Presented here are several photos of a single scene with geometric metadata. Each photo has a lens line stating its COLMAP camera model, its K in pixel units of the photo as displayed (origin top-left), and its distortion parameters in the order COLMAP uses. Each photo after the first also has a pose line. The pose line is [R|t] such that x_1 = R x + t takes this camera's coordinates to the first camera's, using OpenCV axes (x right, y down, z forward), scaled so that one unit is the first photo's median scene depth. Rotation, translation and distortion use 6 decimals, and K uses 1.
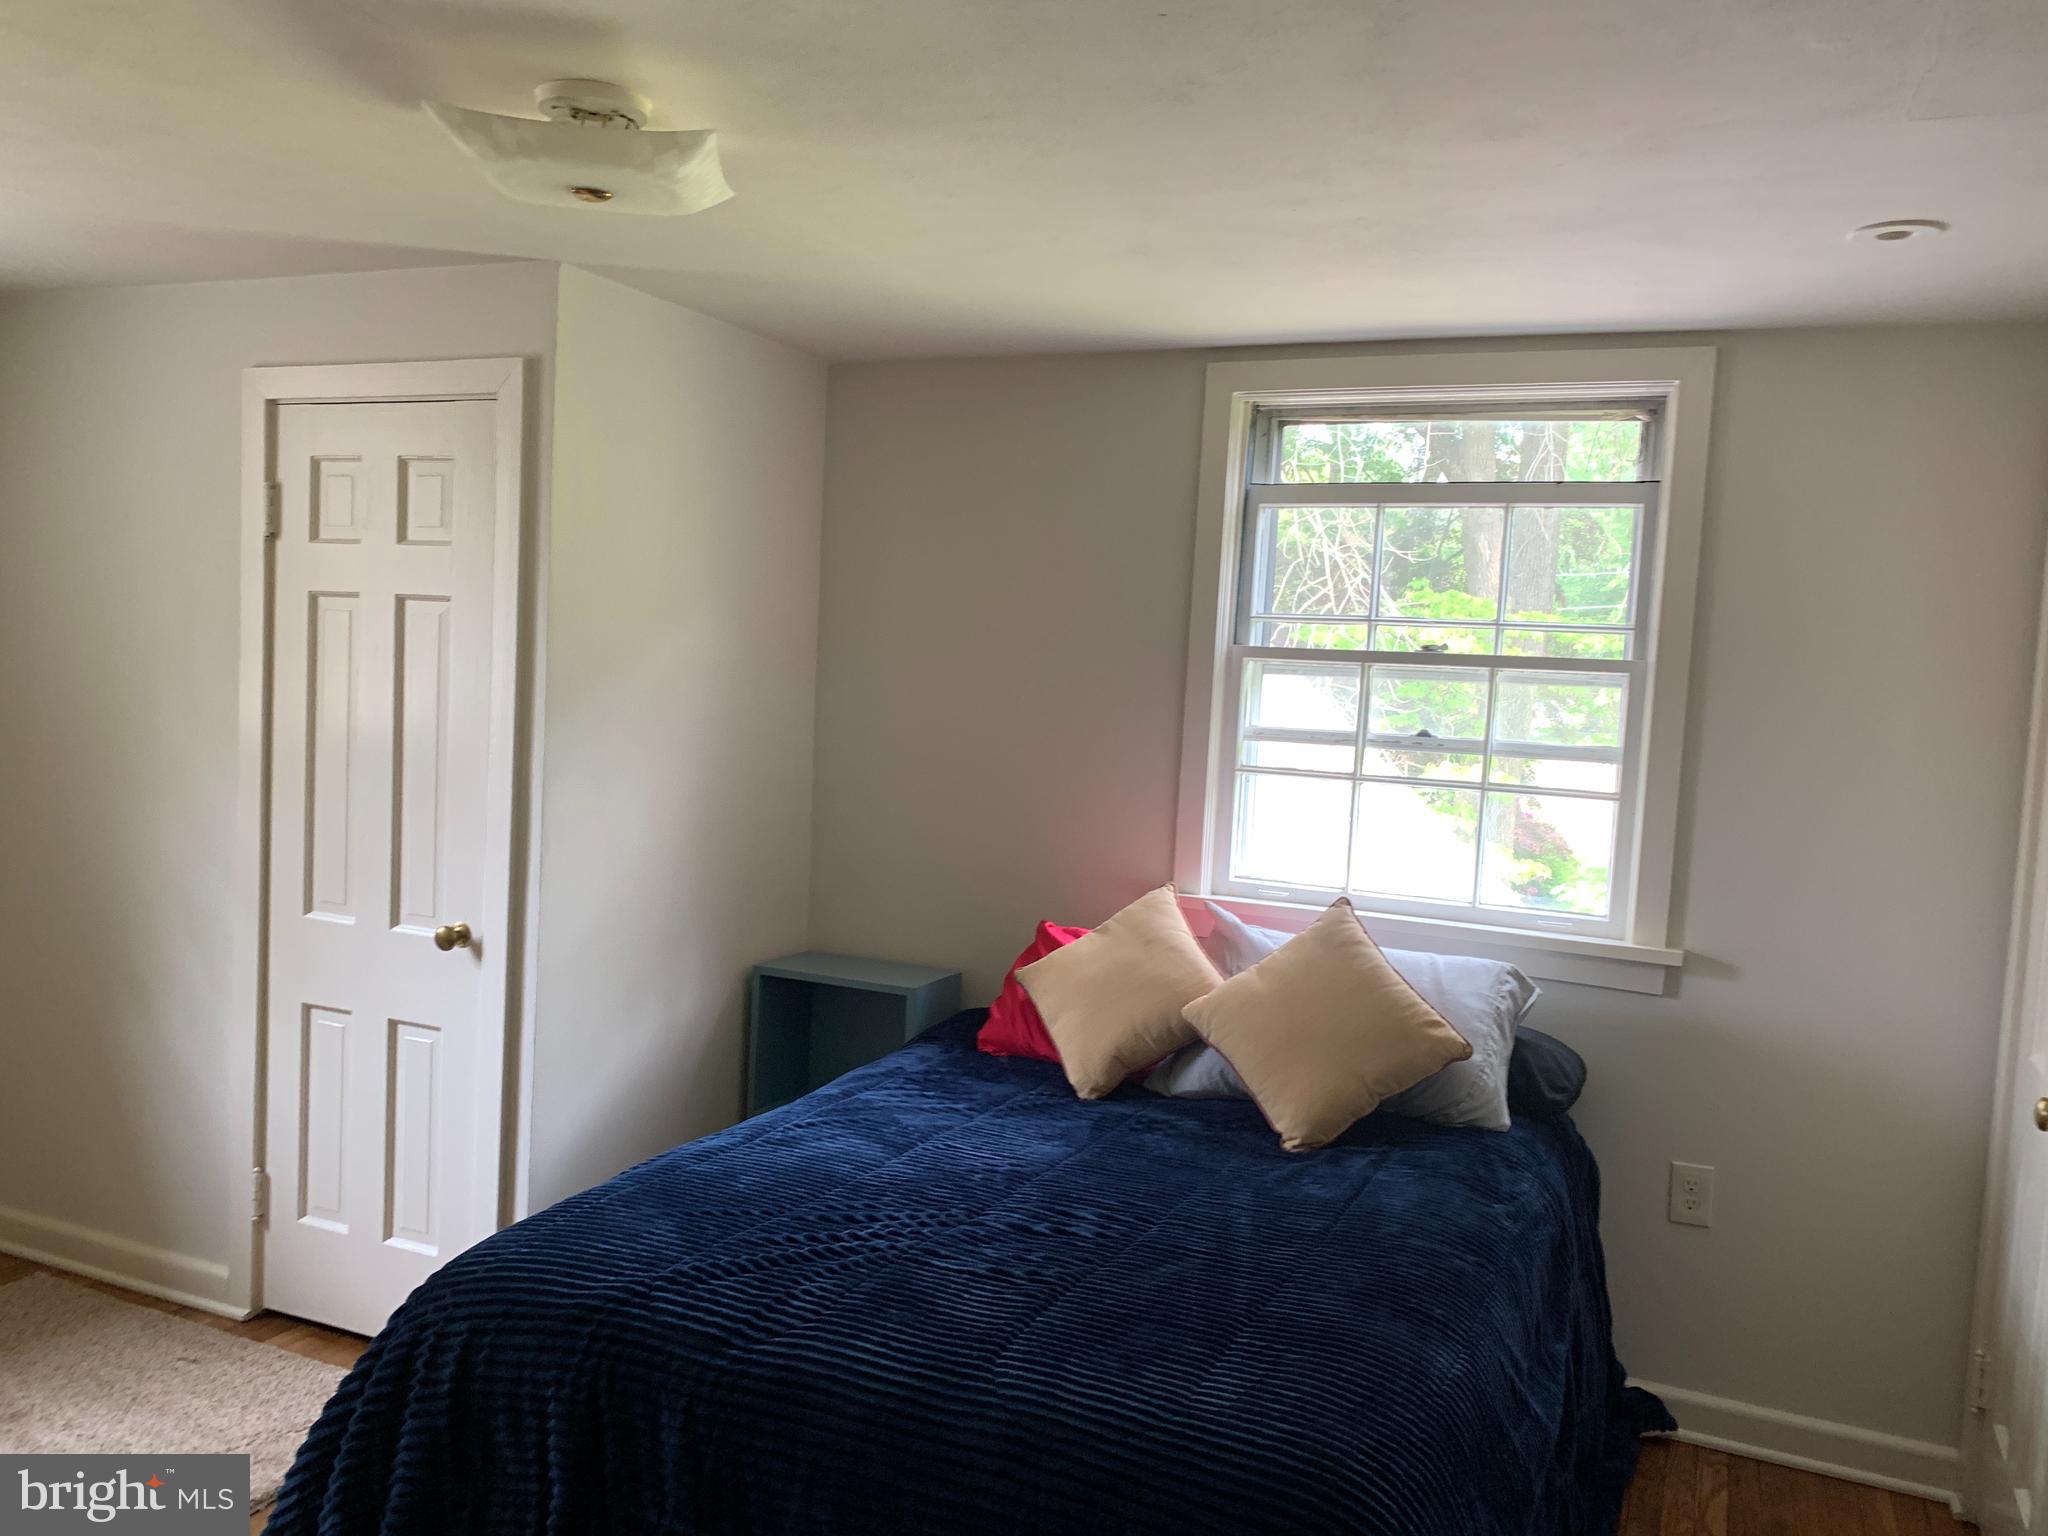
lens RADIAL K [[1560.2, 0, 1027.9], [0, 1560.2, 761.2], [0, 0, 1]] dist [0.003758, 0.004778]
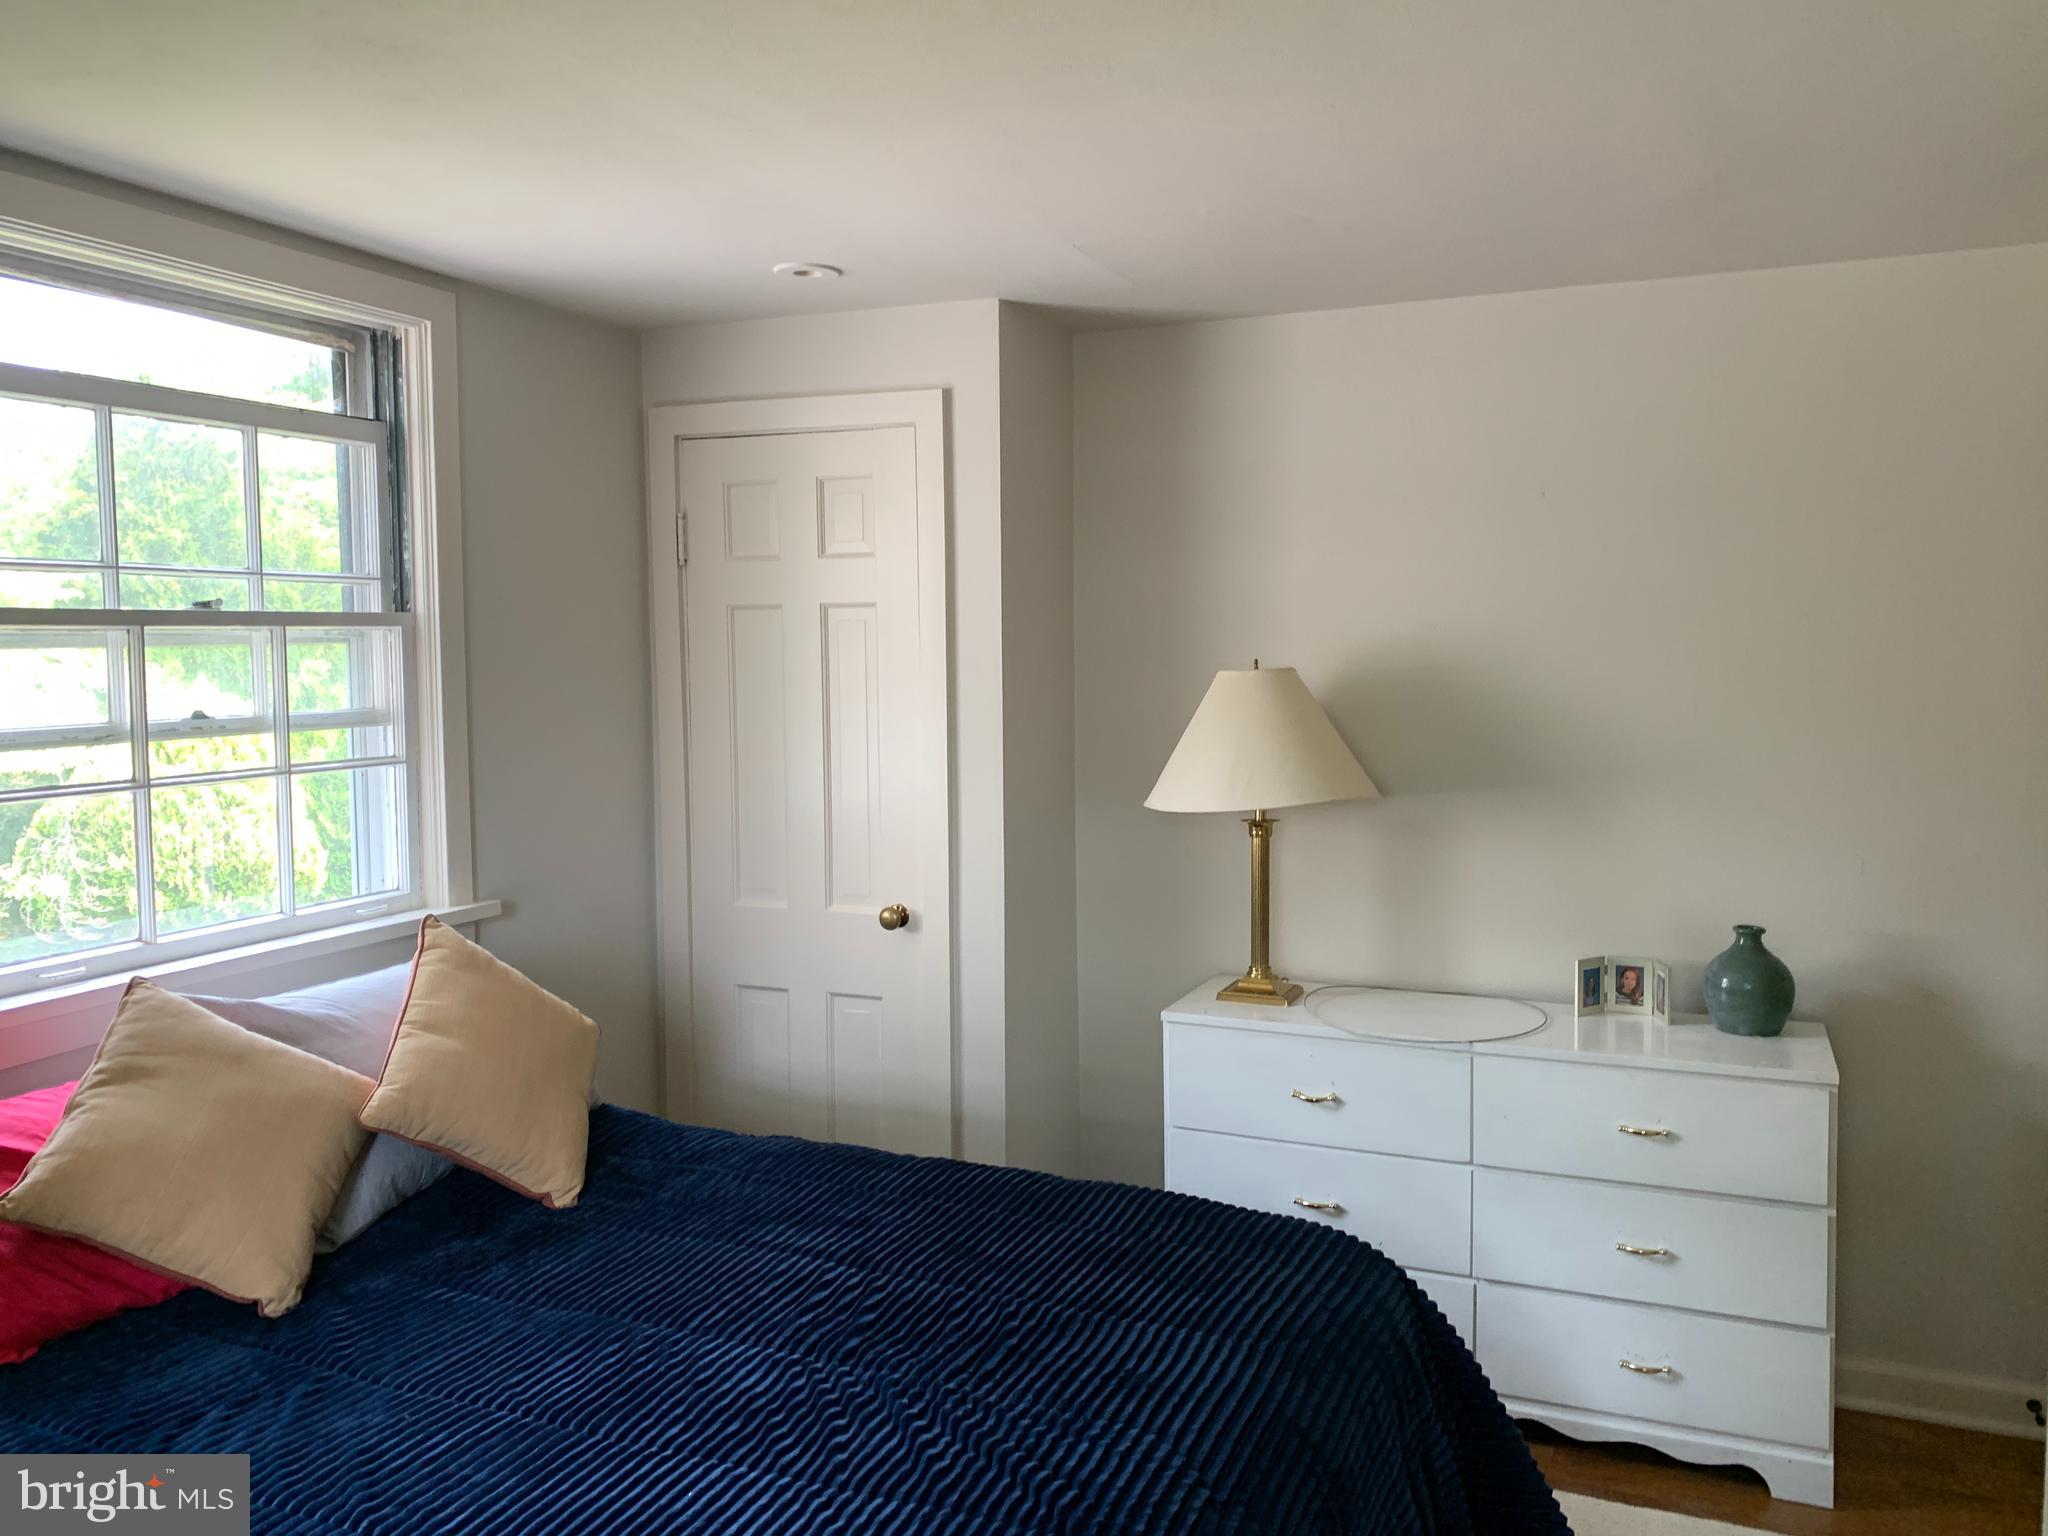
lens RADIAL K [[1560.2, 0, 1028.4], [0, 1560.2, 774.0], [0, 0, 1]] dist [0.003758, 0.004778]
pose [[-0.029821, -0.133340, 0.990622, -0.533800], [0.069337, 0.988399, 0.135128, -0.065702], [-0.997147, 0.072717, -0.020230, 0.615772]]
